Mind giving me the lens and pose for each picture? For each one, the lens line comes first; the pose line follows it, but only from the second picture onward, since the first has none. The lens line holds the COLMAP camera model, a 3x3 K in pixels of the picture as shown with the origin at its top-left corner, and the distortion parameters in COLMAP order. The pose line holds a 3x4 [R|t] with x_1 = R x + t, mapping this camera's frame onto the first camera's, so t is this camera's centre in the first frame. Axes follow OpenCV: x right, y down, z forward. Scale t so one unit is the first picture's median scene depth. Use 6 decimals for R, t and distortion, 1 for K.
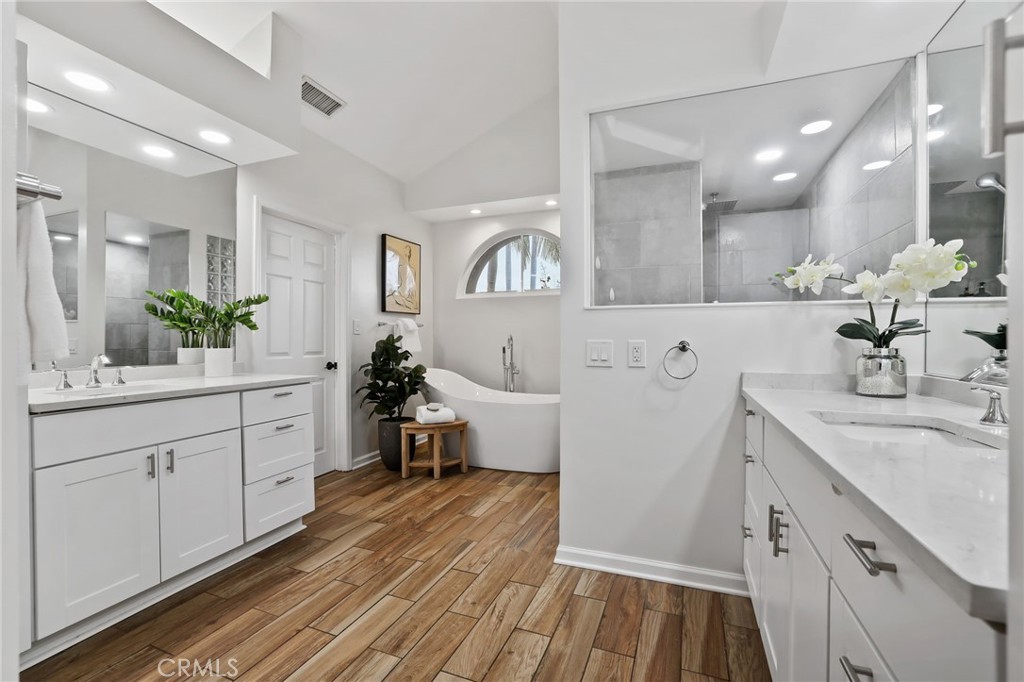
lens RADIAL K [[450.2, 0, 515.0], [0, 450.2, 340.5], [0, 0, 1]] dist [-0.051696, 0.017622]
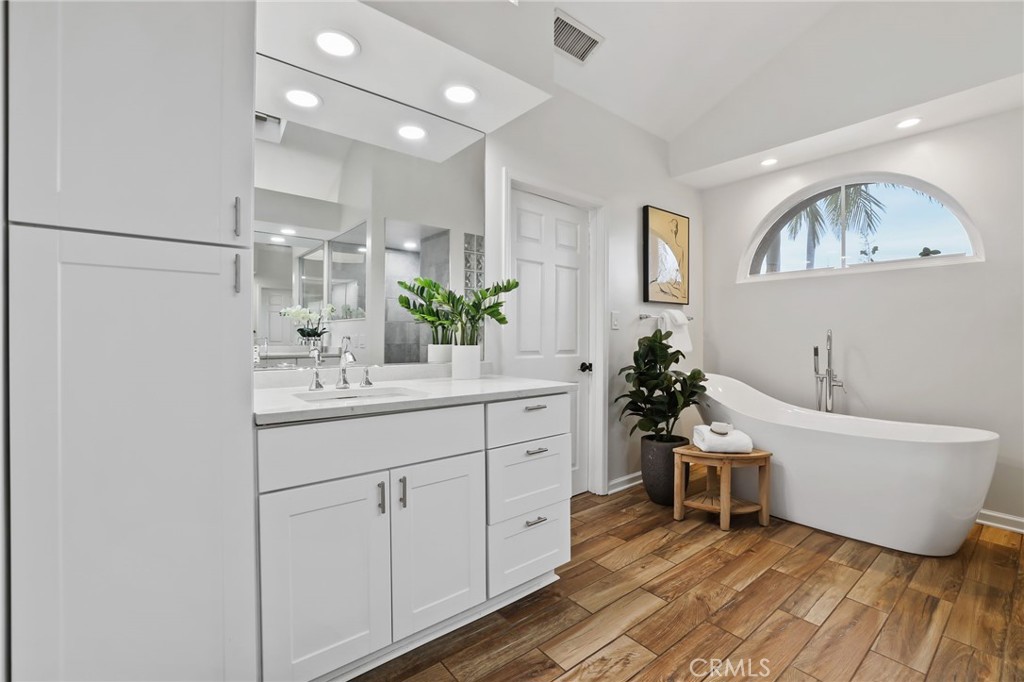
lens RADIAL K [[458.2, 0, 512.0], [0, 458.2, 341.0], [0, 0, 1]] dist [-0.006332, 0.000725]
pose [[0.866355, 0.007740, -0.499368, -0.113122], [-0.003995, 0.999955, 0.008567, 0.000733], [0.499412, -0.005427, 0.866347, 0.205822]]
